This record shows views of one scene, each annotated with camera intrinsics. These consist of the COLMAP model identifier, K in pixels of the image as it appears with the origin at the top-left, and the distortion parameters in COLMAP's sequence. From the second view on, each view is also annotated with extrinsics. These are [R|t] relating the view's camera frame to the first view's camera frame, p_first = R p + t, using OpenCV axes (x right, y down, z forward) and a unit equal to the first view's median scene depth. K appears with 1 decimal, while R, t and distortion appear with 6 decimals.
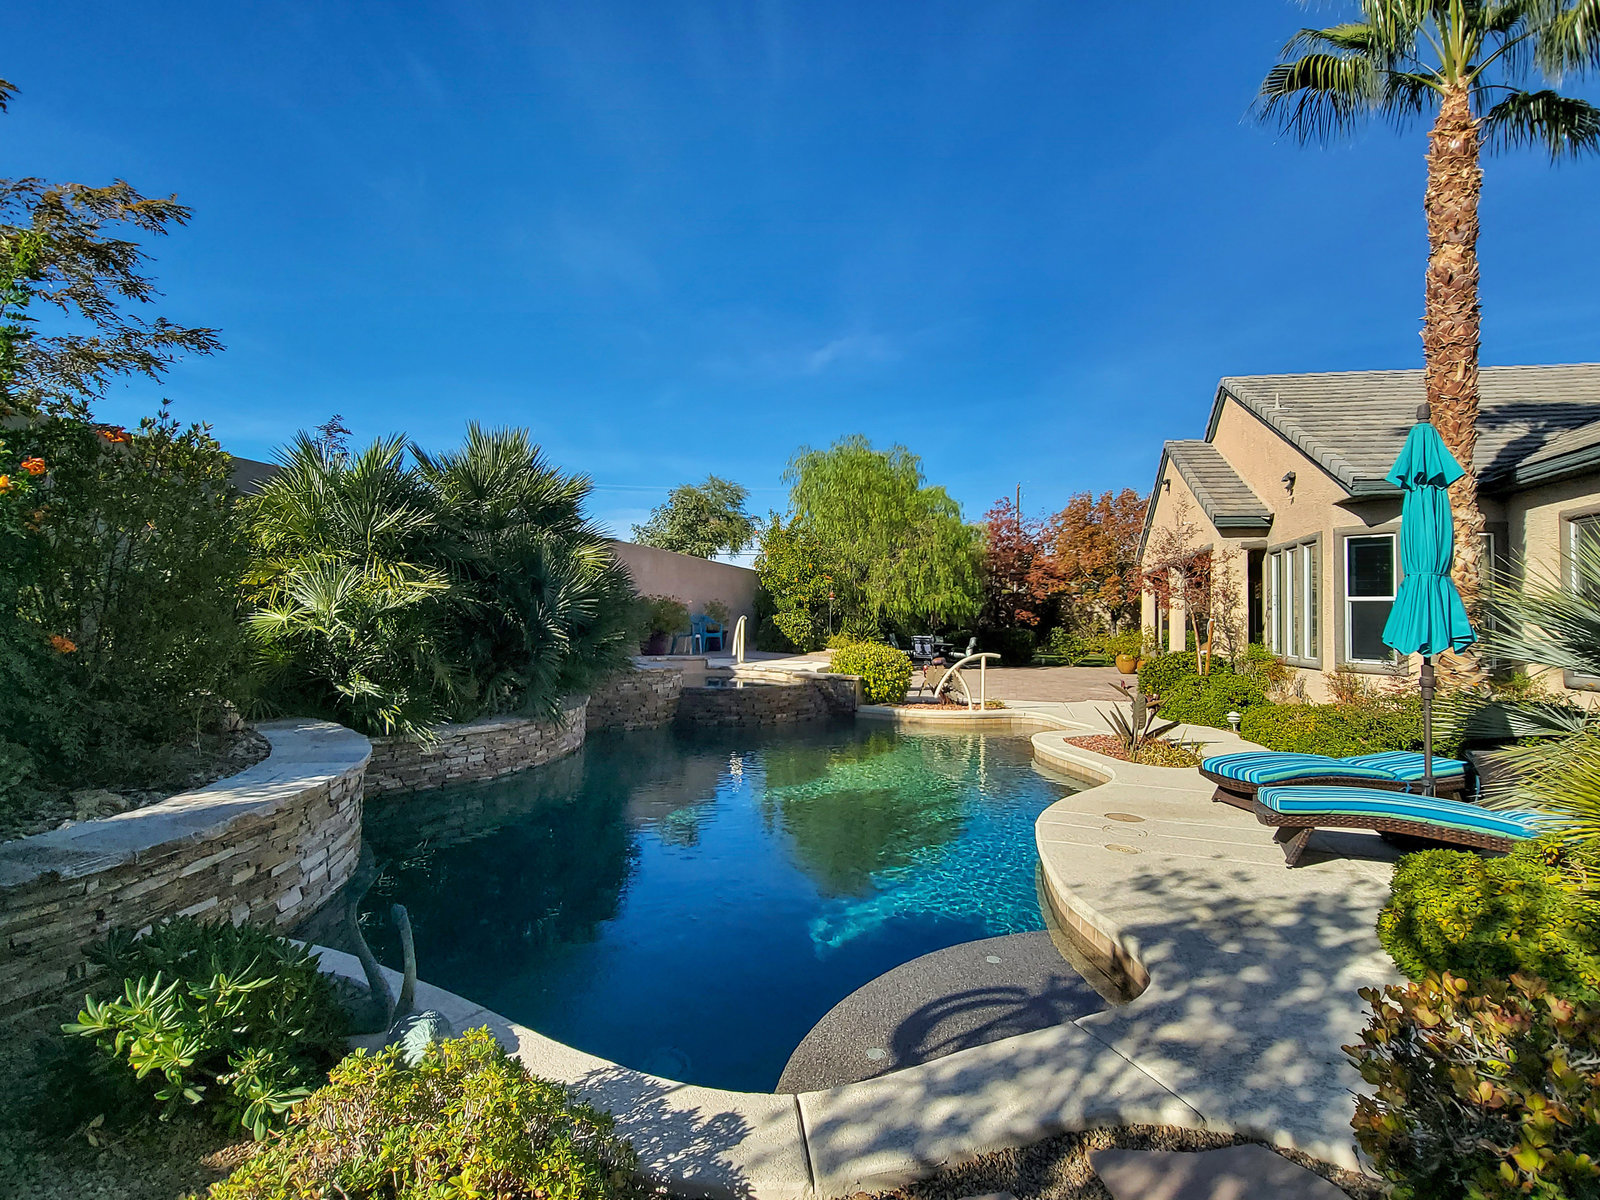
lens RADIAL K [[802.8, 0, 797.7], [0, 802.8, 565.7], [0, 0, 1]] dist [-0.000060, 0.000208]
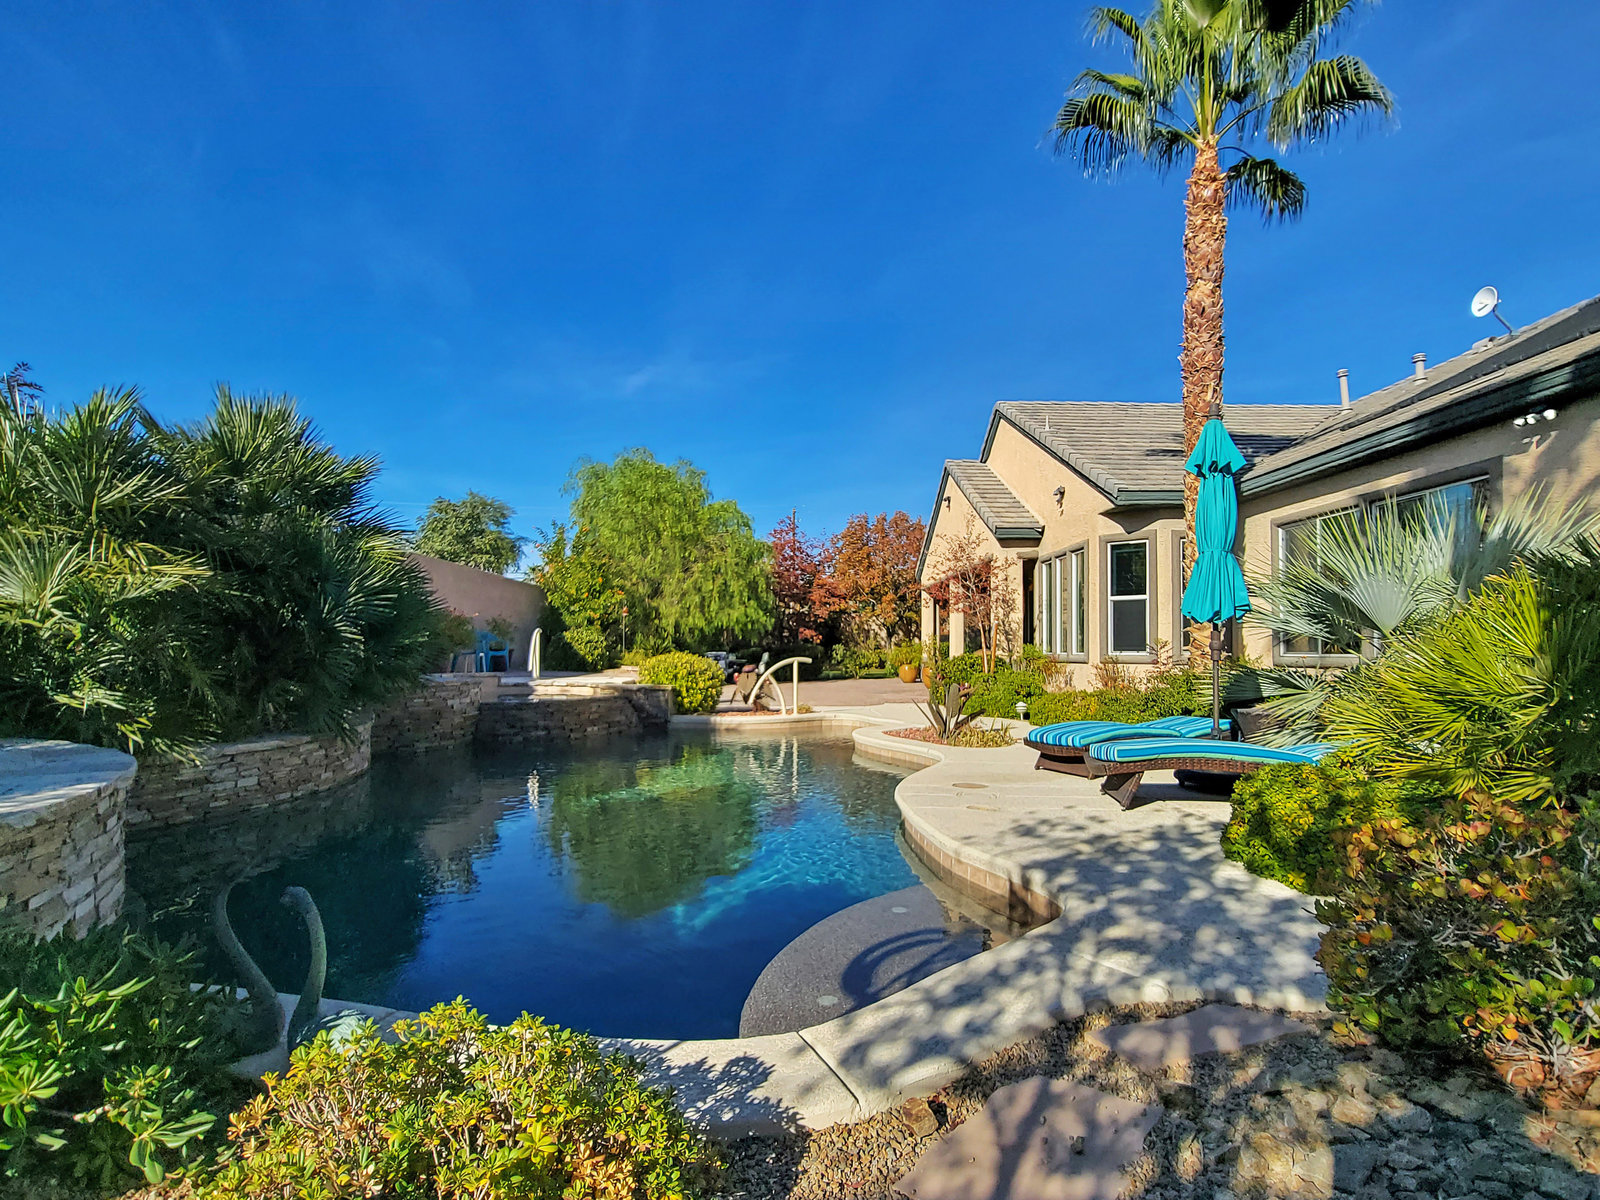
lens RADIAL K [[817.4, 0, 795.9], [0, 817.4, 613.1], [0, 0, 1]] dist [-0.002719, -0.000001]
pose [[0.961433, -0.013421, 0.274713, -0.071483], [0.006703, 0.999655, 0.025379, 0.039803], [-0.274959, -0.022559, 0.961191, 0.026742]]
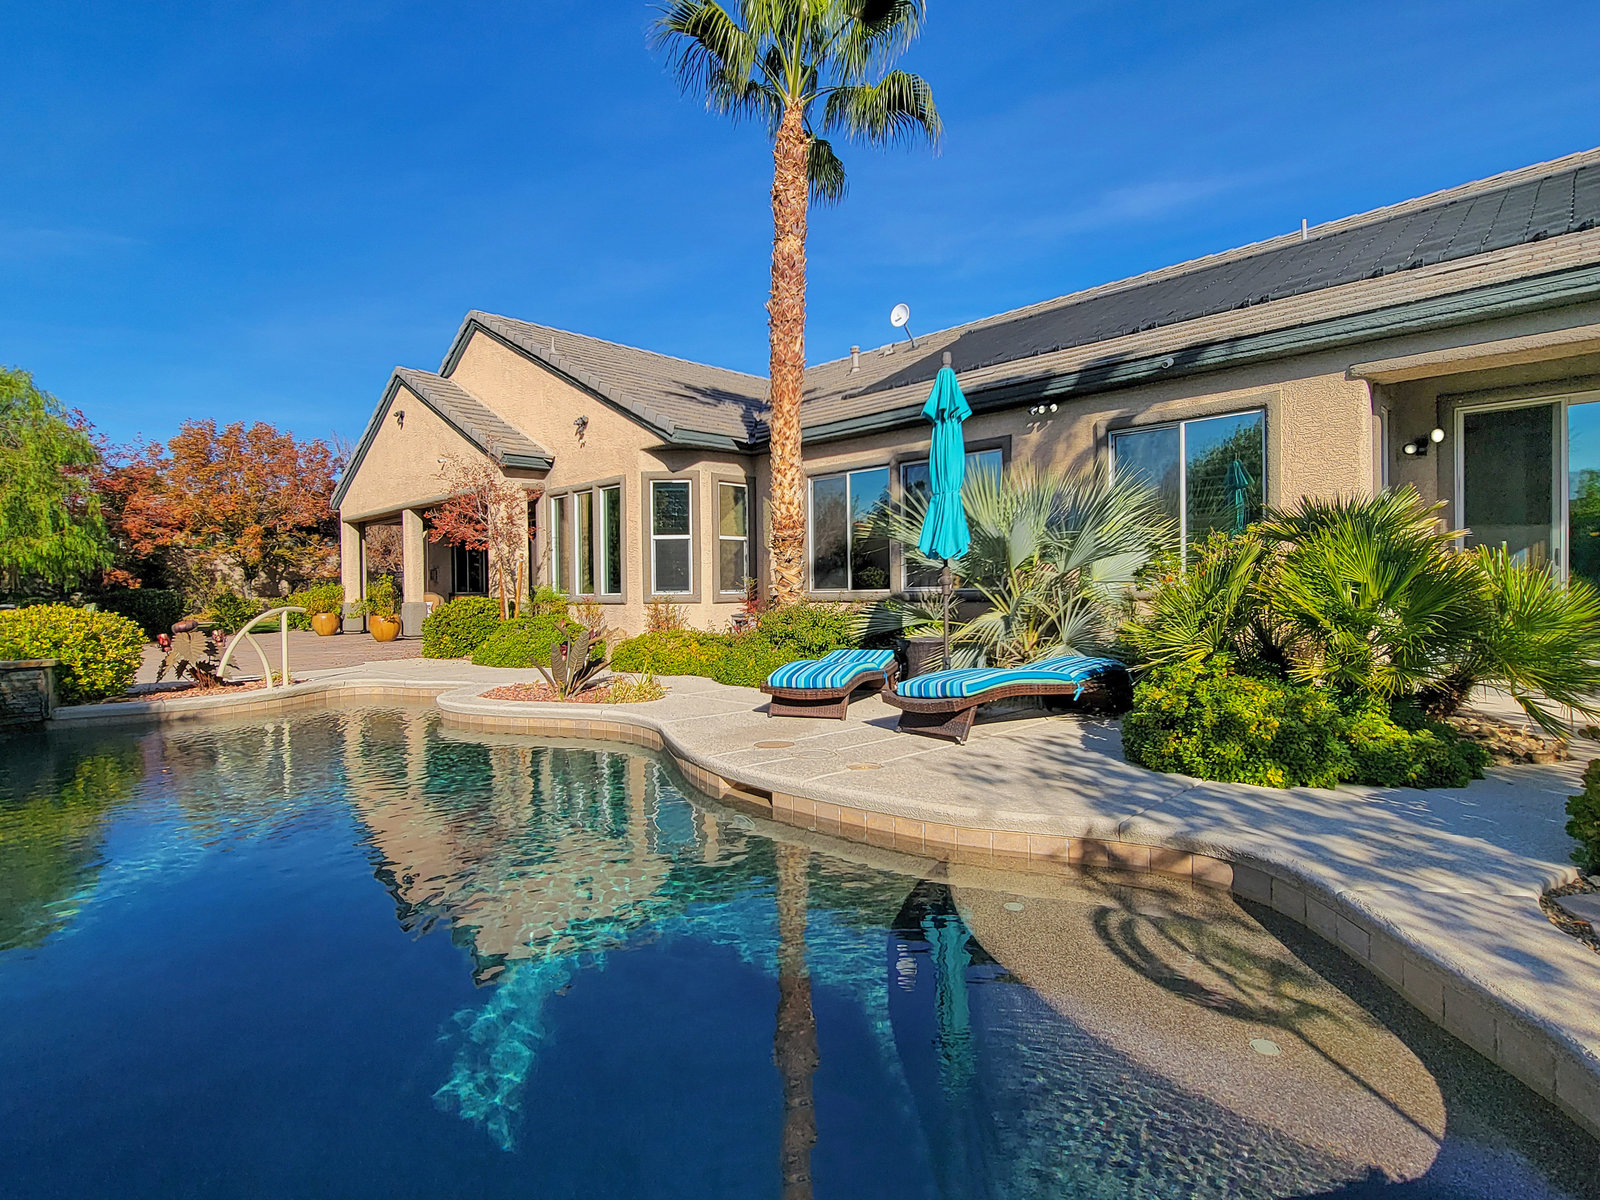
lens RADIAL K [[816.2, 0, 807.6], [0, 816.2, 594.1], [0, 0, 1]] dist [-0.004231, 0.008911]
pose [[0.487354, -0.043554, 0.872118, -0.259136], [-0.026560, 0.997554, 0.064661, 0.055041], [-0.872801, -0.054676, 0.485005, 0.348212]]
